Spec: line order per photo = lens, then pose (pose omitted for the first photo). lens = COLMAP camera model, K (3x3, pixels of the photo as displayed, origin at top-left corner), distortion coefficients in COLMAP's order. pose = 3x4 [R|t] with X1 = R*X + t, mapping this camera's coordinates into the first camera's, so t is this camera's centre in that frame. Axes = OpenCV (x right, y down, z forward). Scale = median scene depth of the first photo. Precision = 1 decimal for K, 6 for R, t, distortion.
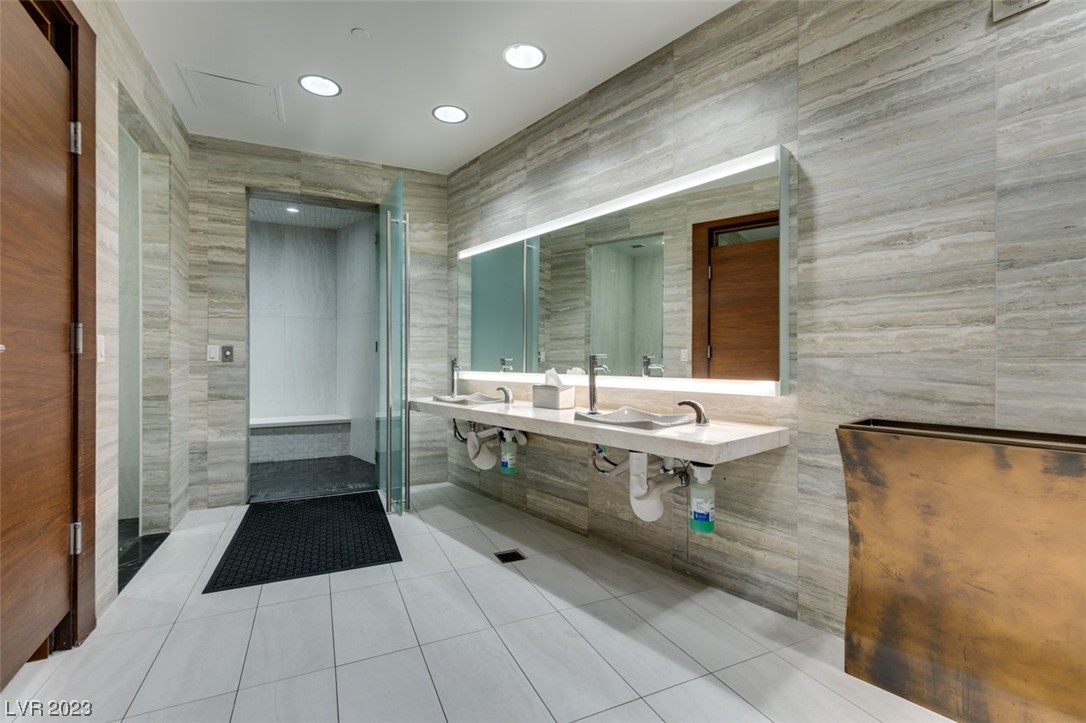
lens RADIAL K [[483.7, 0, 543.0], [0, 483.7, 361.5], [0, 0, 1]] dist [0.006775, 0.000418]
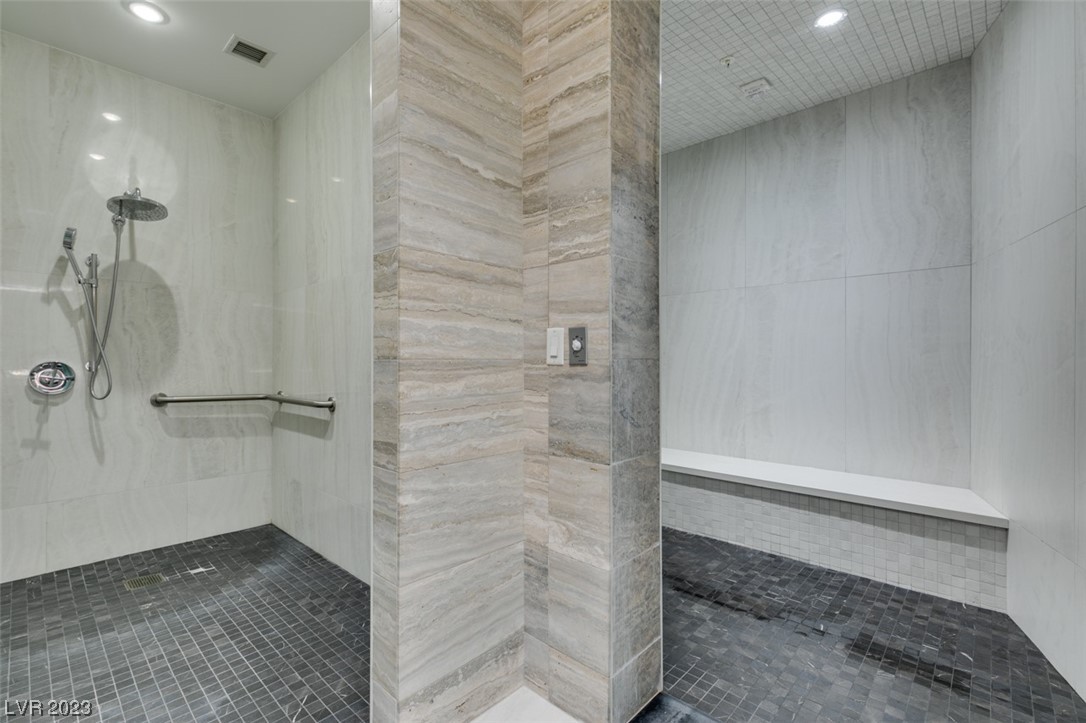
lens RADIAL K [[483.7, 0, 543.0], [0, 483.7, 361.5], [0, 0, 1]] dist [0.006775, 0.000418]
pose [[0.369370, -0.001124, -0.929282, -0.284222], [-0.002799, 0.999993, -0.002322, -0.002182], [0.929278, 0.003459, 0.369364, 0.829953]]
